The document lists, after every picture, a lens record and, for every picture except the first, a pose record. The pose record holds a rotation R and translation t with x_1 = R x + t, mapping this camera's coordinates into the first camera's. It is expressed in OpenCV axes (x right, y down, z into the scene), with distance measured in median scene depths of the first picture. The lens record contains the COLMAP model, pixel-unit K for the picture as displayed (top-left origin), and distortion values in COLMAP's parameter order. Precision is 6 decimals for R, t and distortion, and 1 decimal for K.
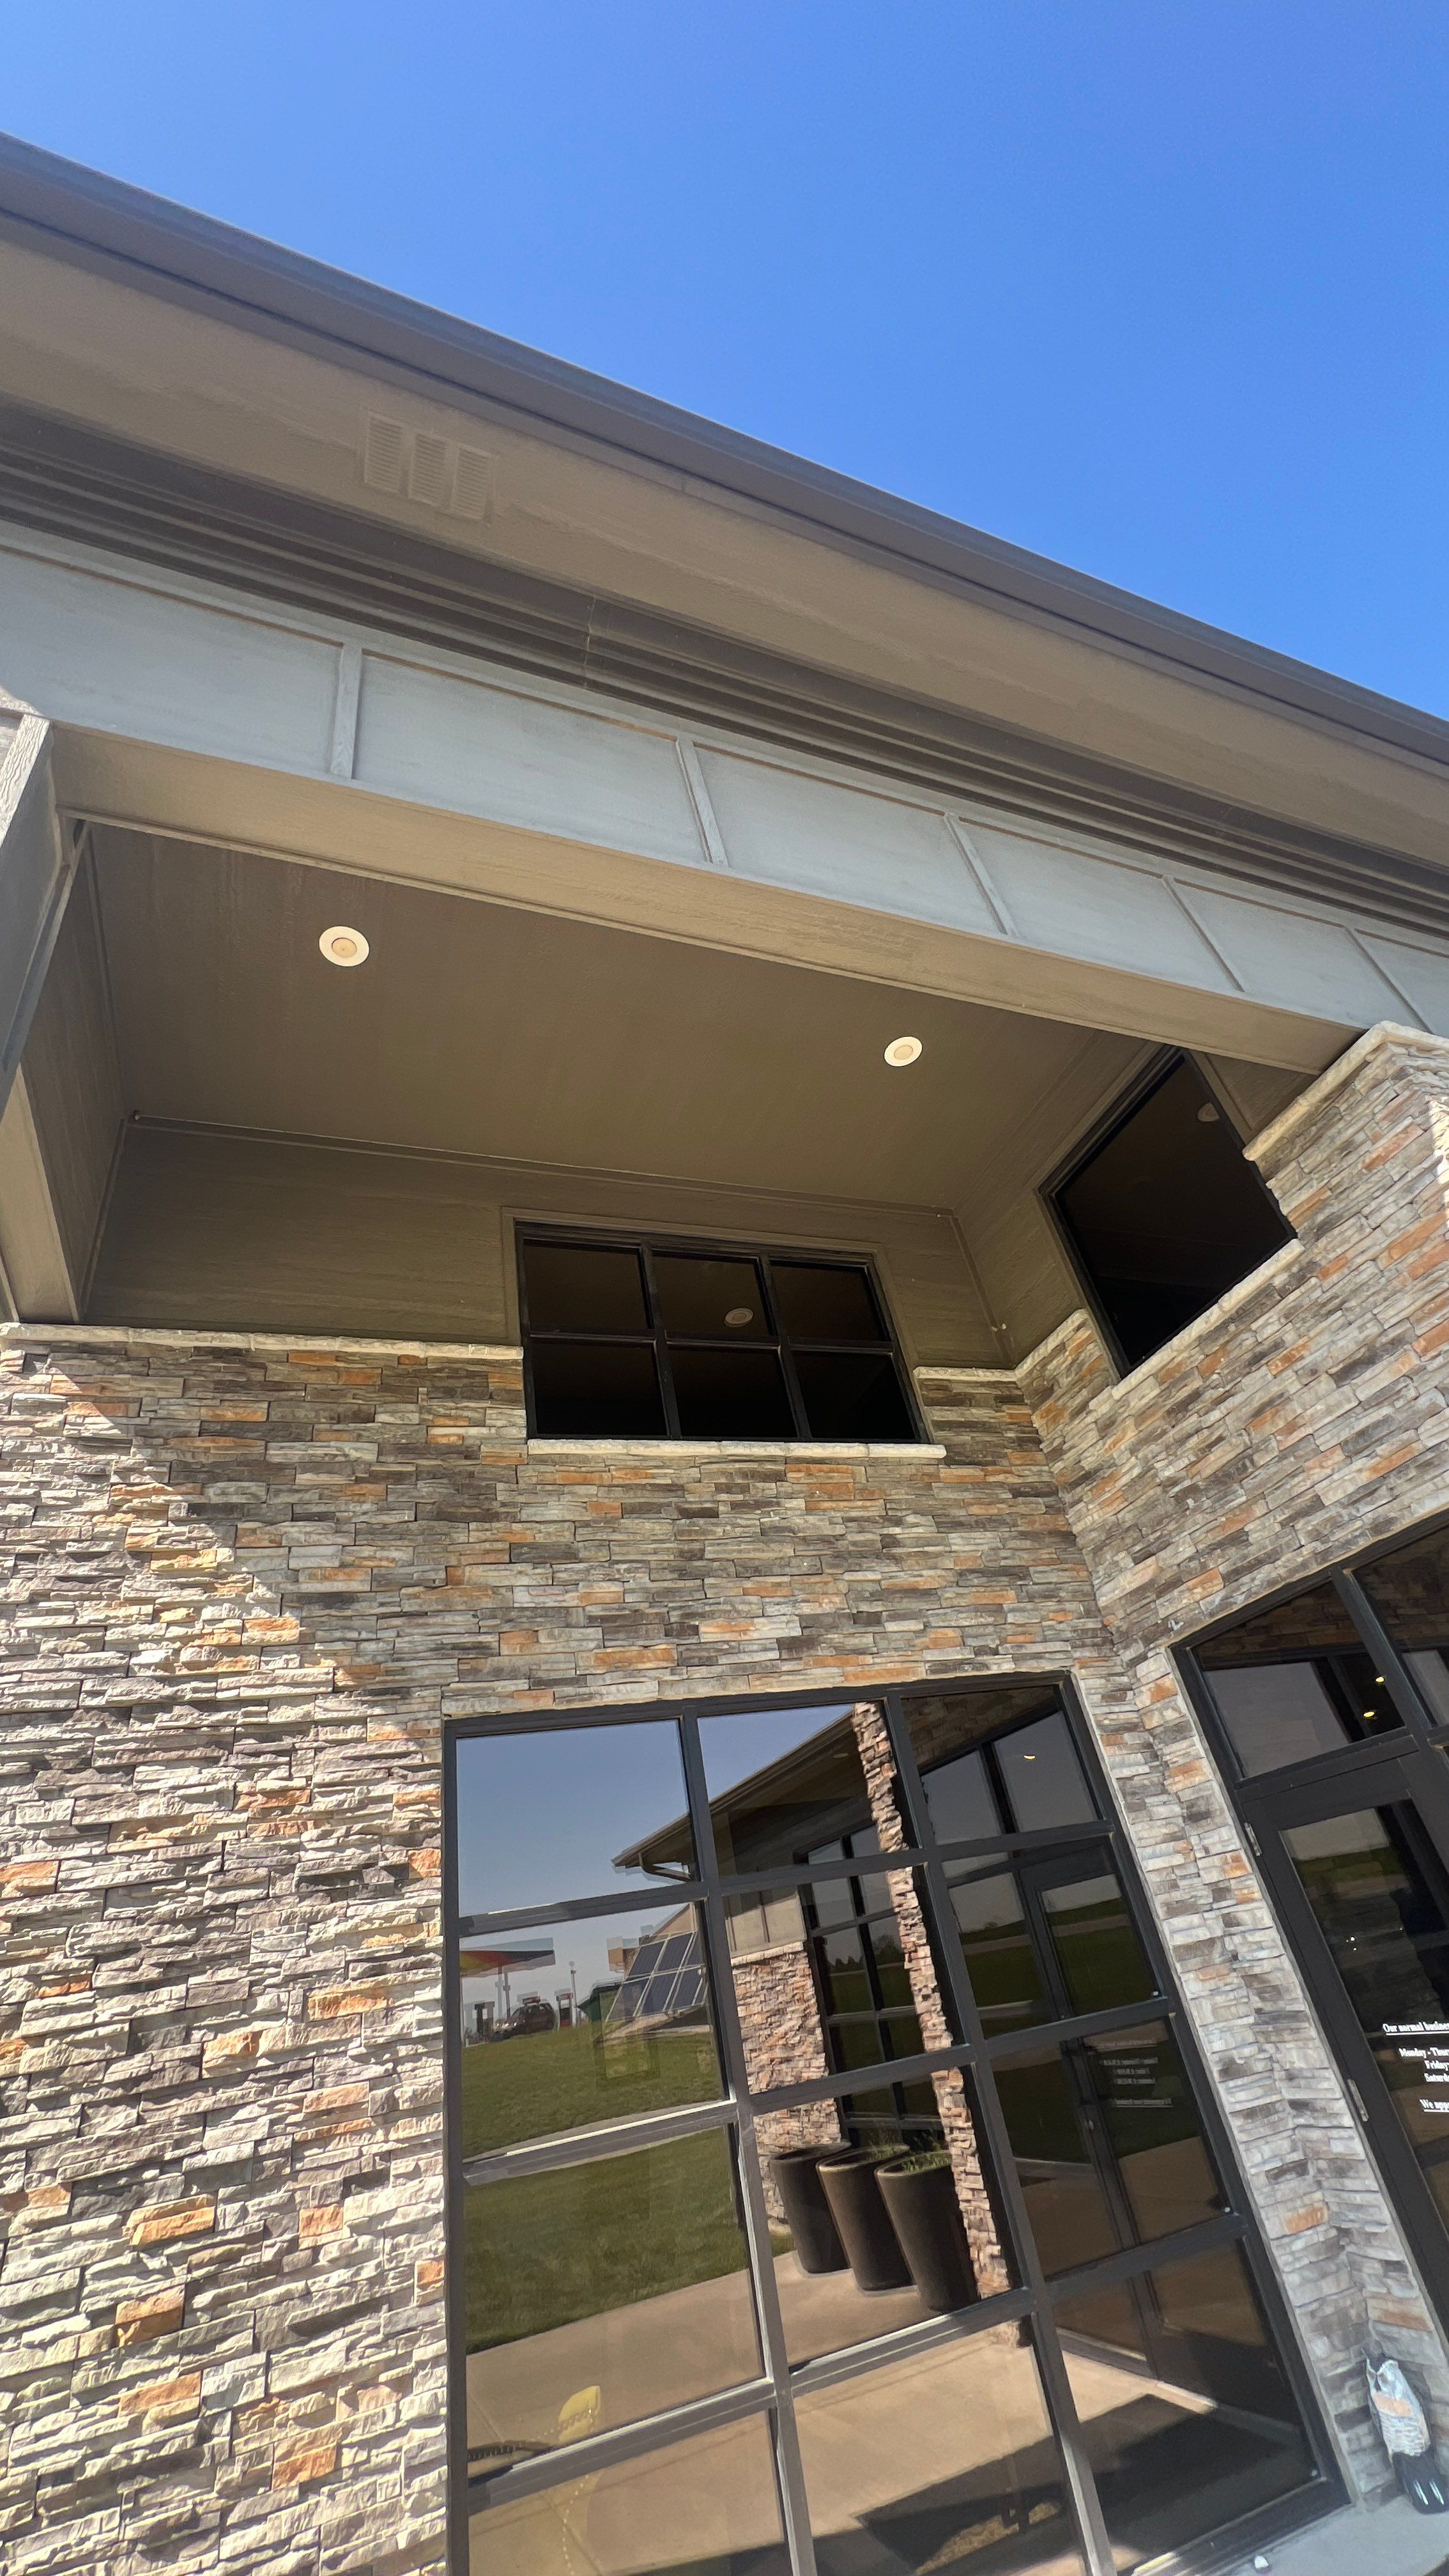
lens RADIAL K [[1035.6, 0, 724.4], [0, 1035.6, 1289.5], [0, 0, 1]] dist [-0.003337, 0.001059]
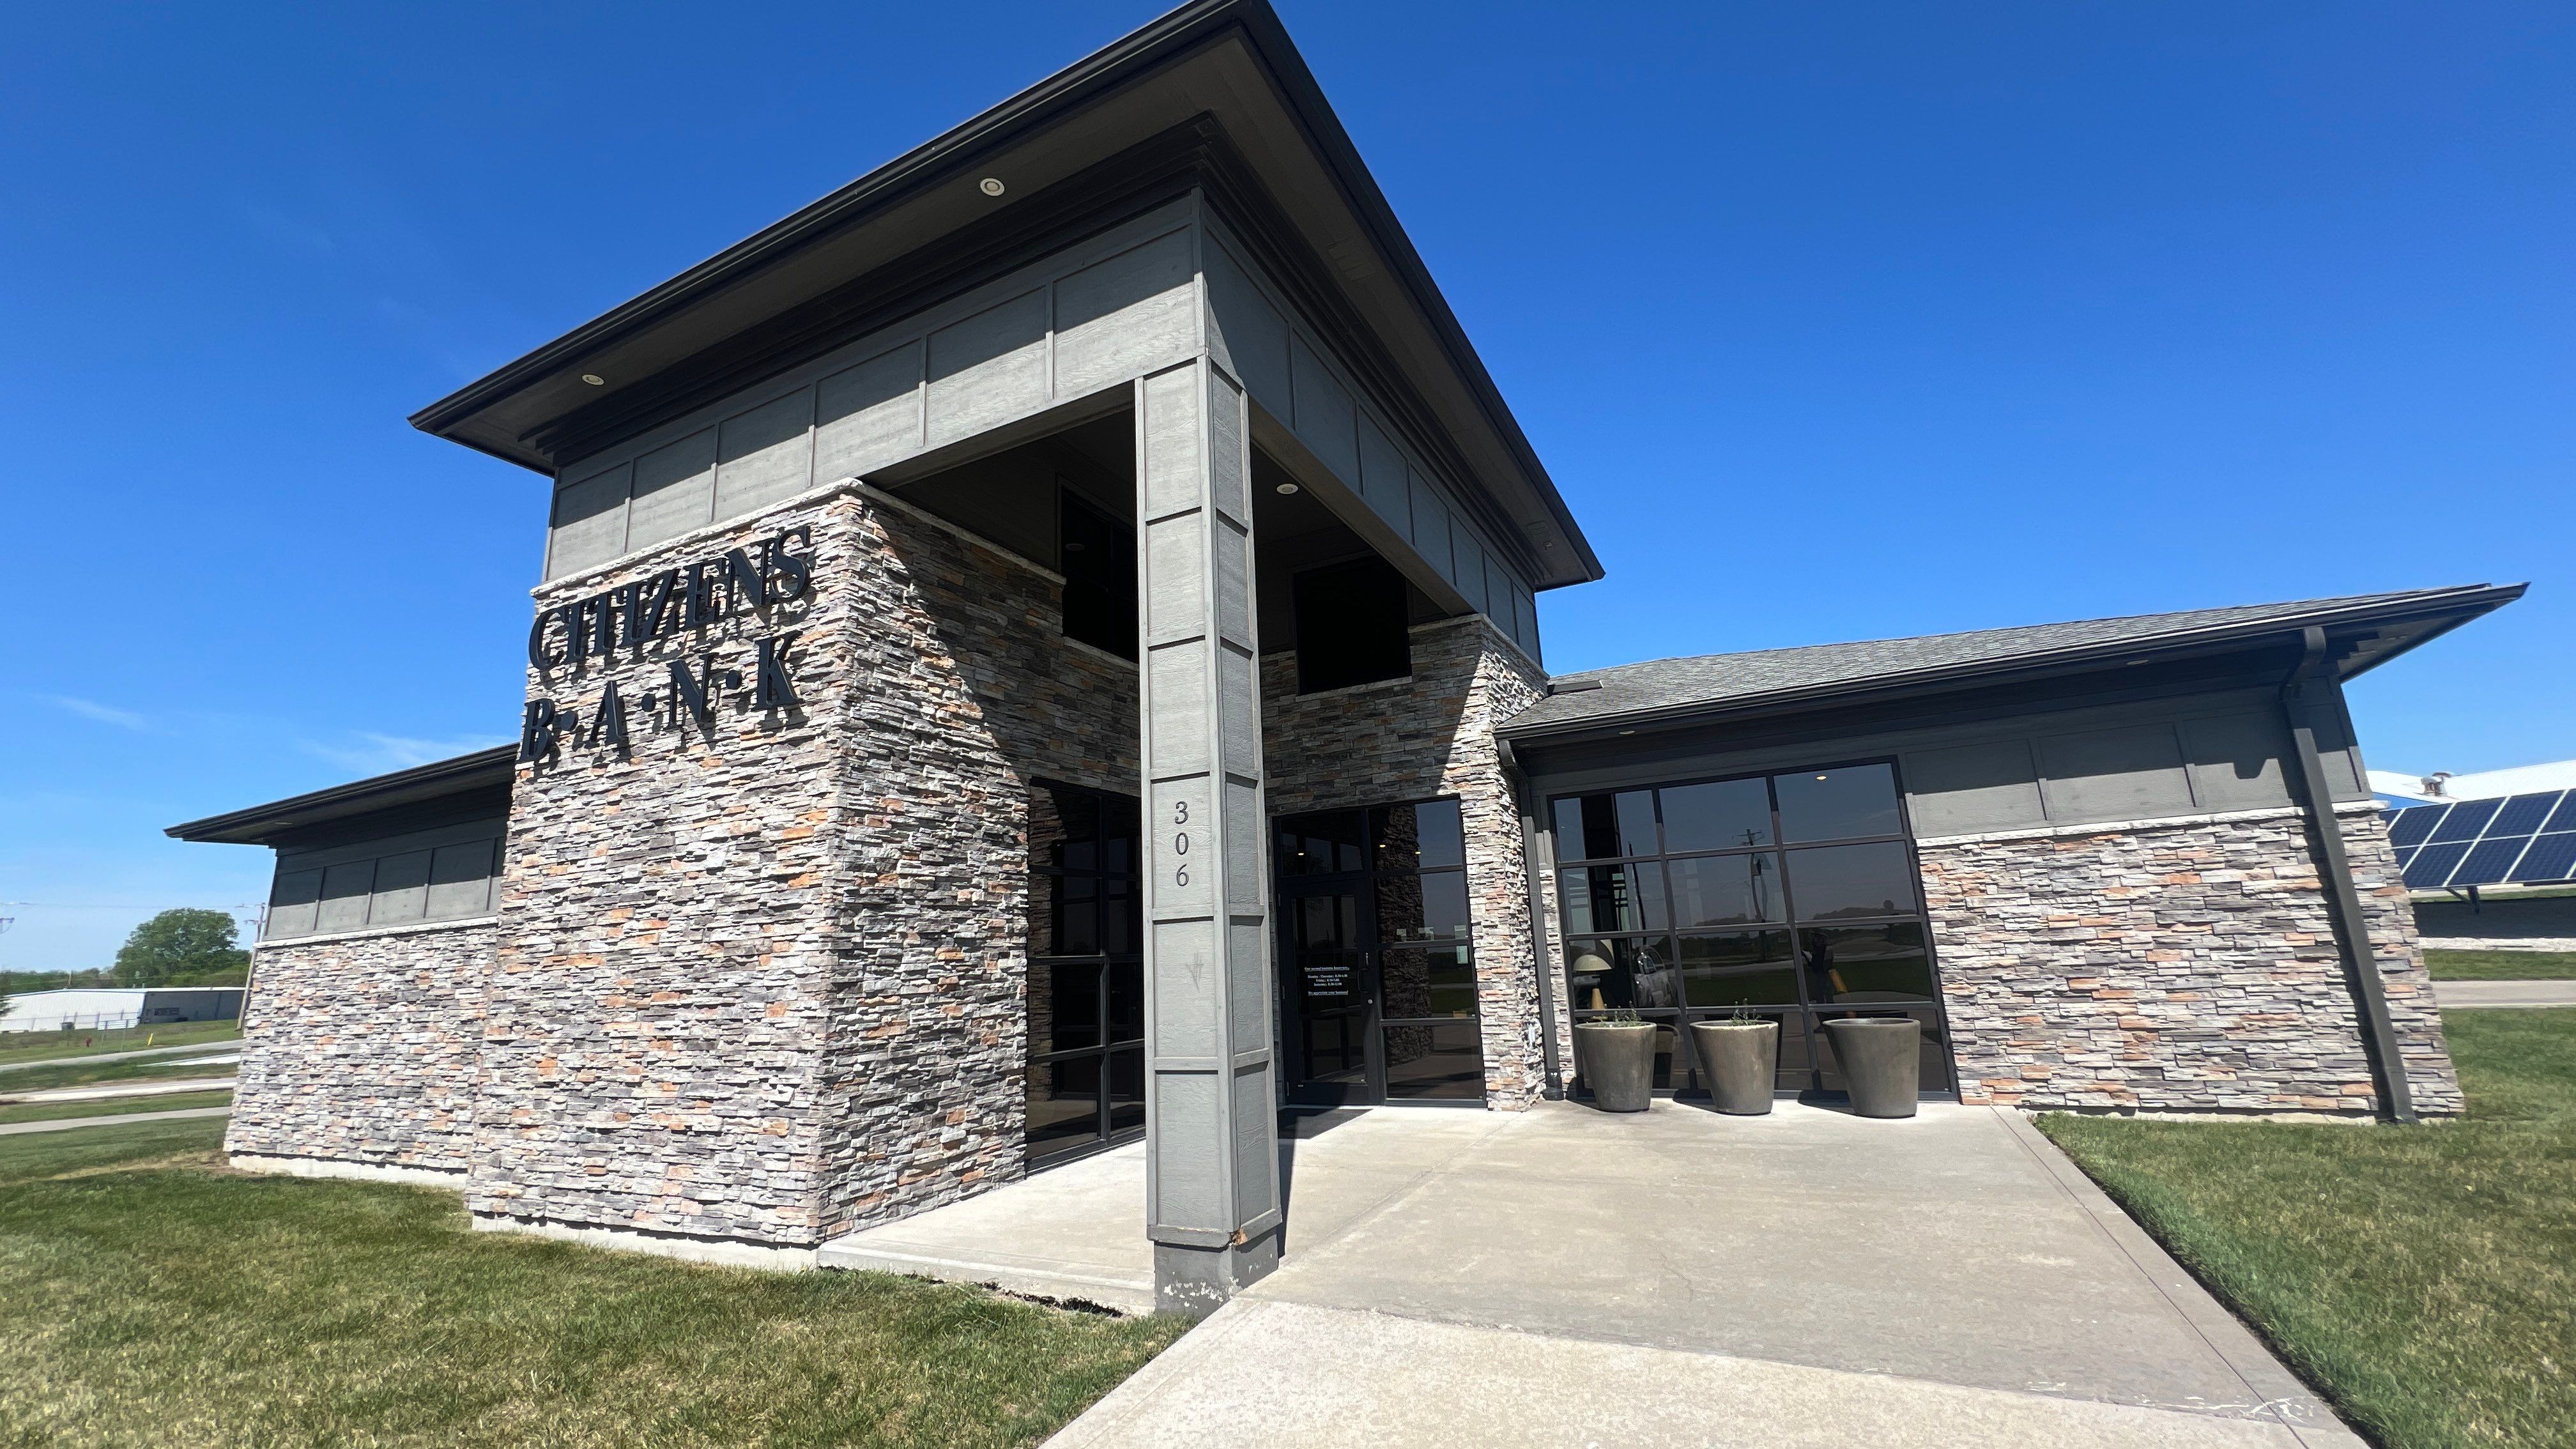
lens RADIAL K [[1035.6, 0, 1294.0], [0, 1035.6, 722.4], [0, 0, 1]] dist [-0.003337, 0.001059]
pose [[0.724010, 0.275758, 0.632271, -1.281358], [-0.445767, 0.886548, 0.123788, -0.152495], [-0.526403, -0.371469, 0.764794, -0.795500]]
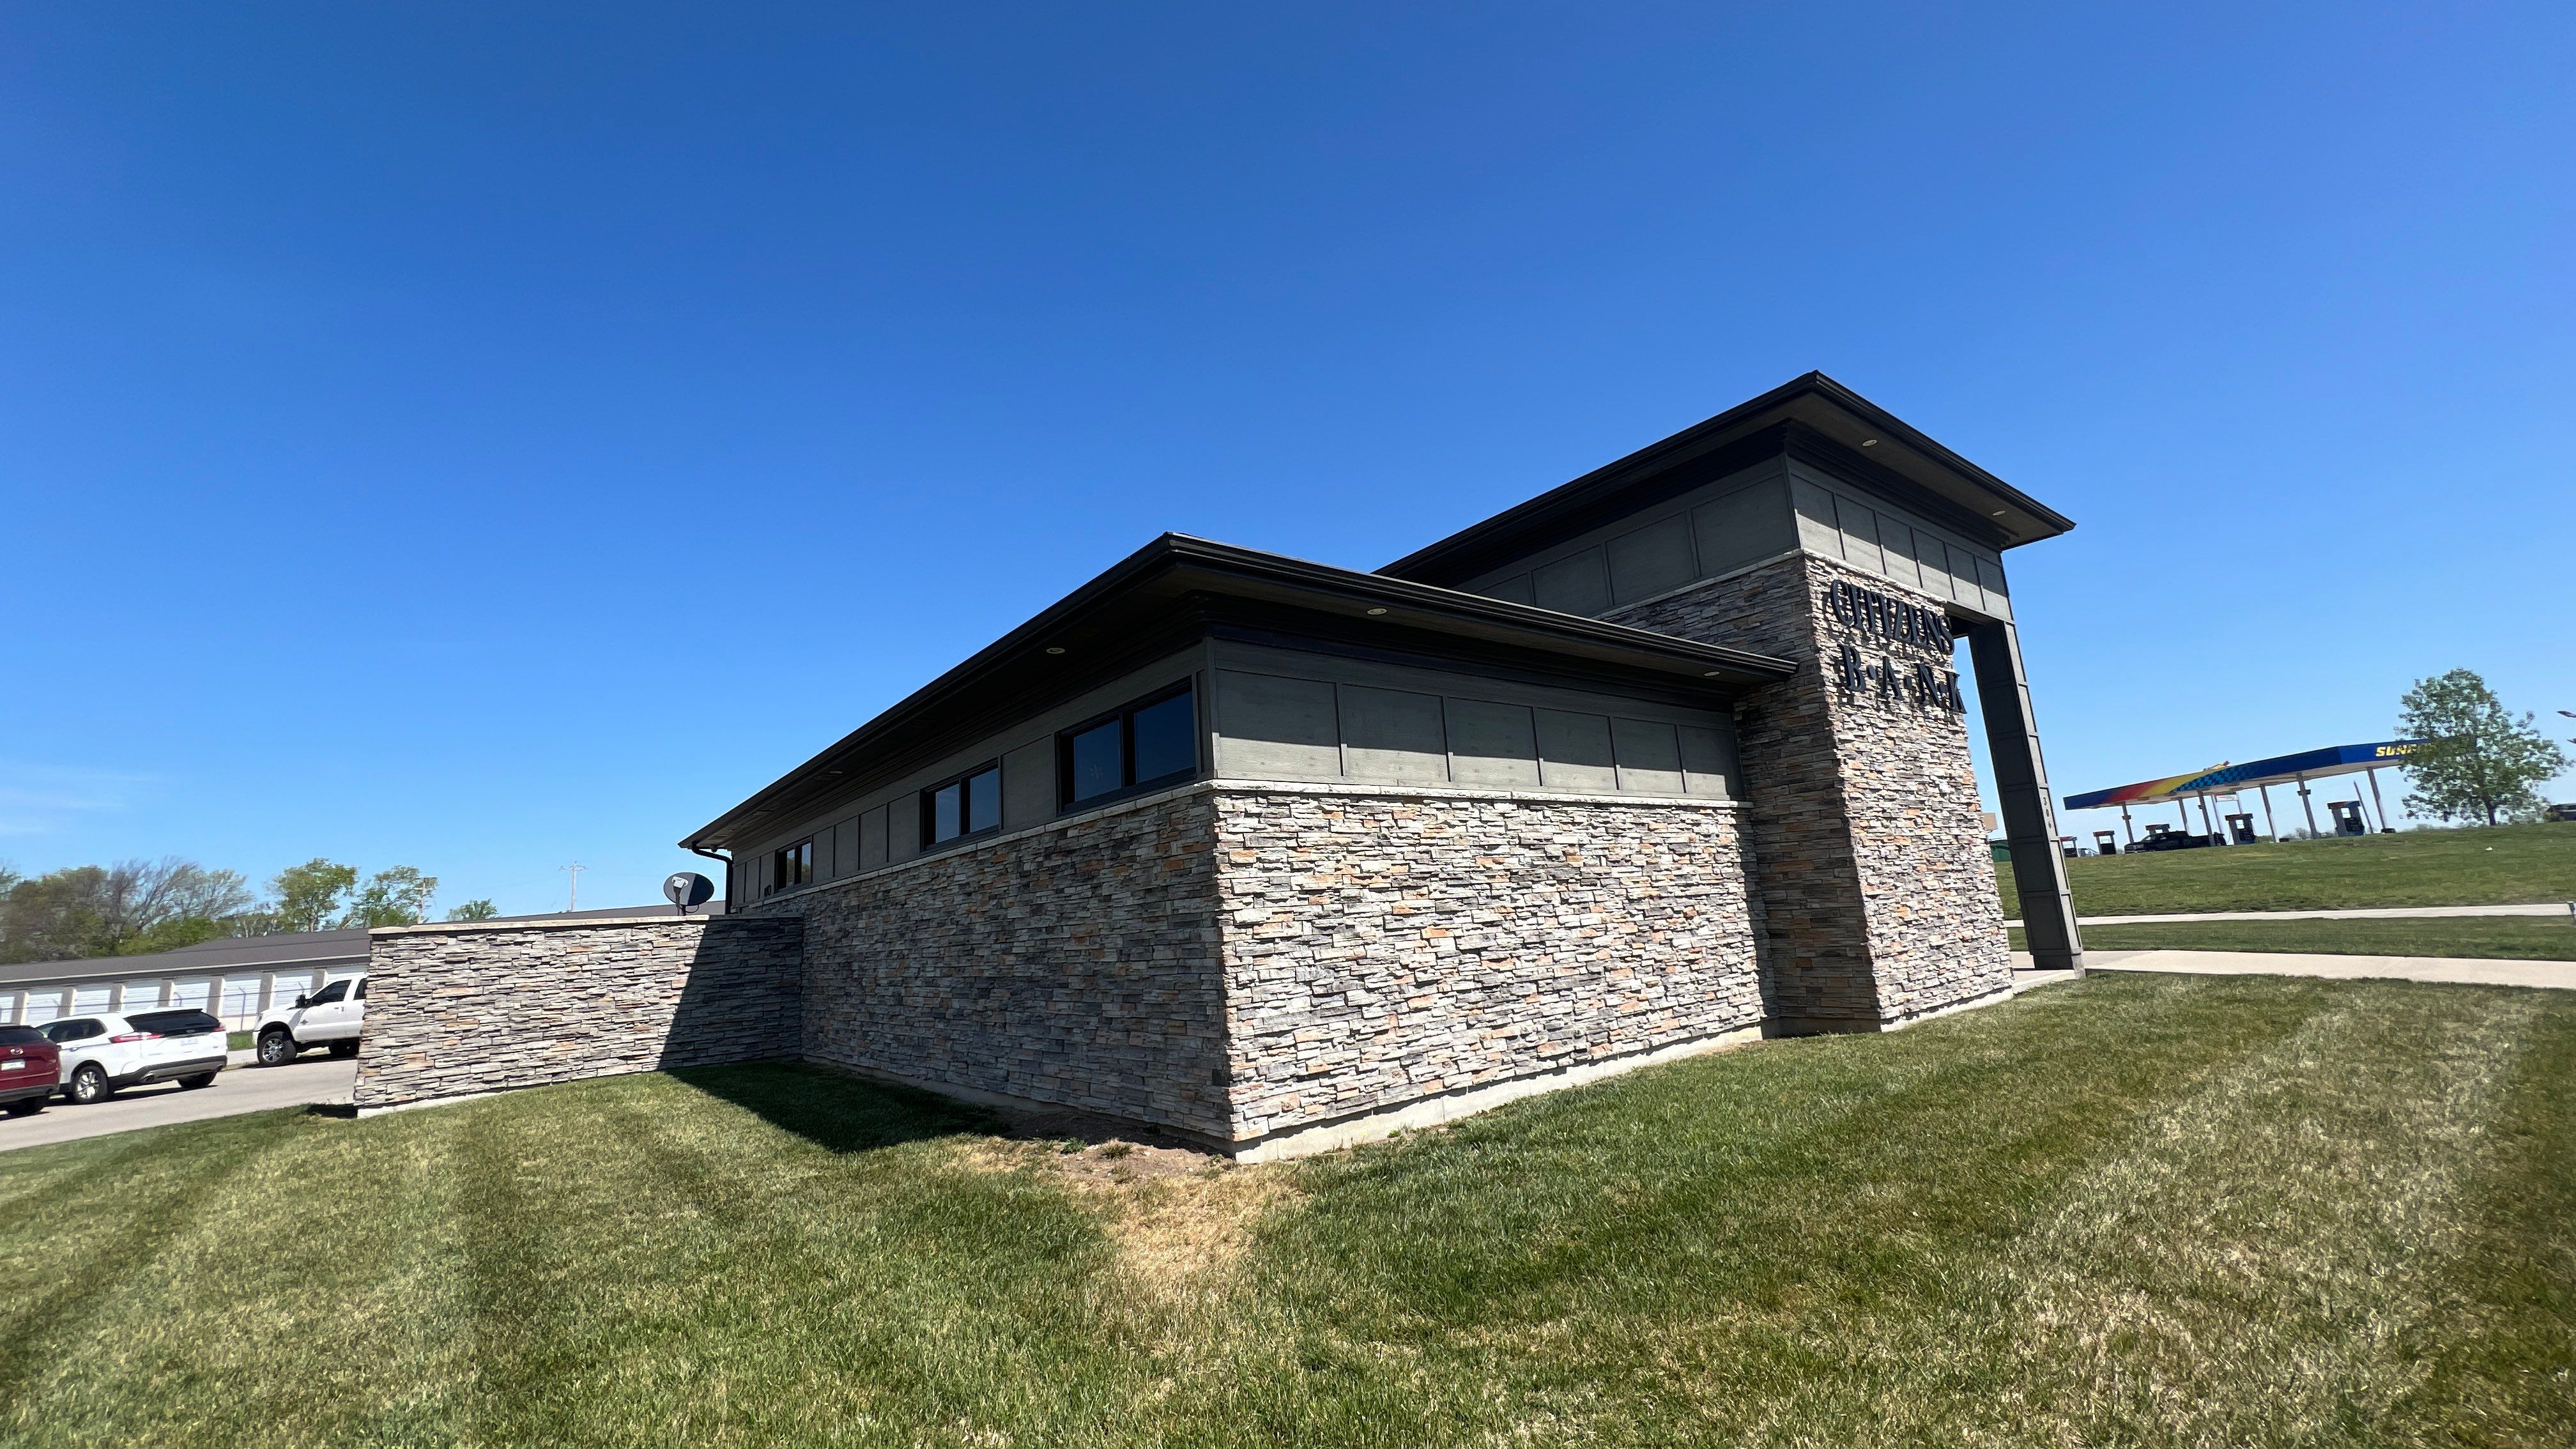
lens RADIAL K [[1035.6, 0, 1284.2], [0, 1035.6, 727.7], [0, 0, 1]] dist [-0.003337, 0.001059]
pose [[-0.302384, 0.357629, 0.883553, -3.059060], [-0.436105, 0.772331, -0.461862, 2.963169], [-0.847571, -0.524981, -0.077577, 3.129105]]
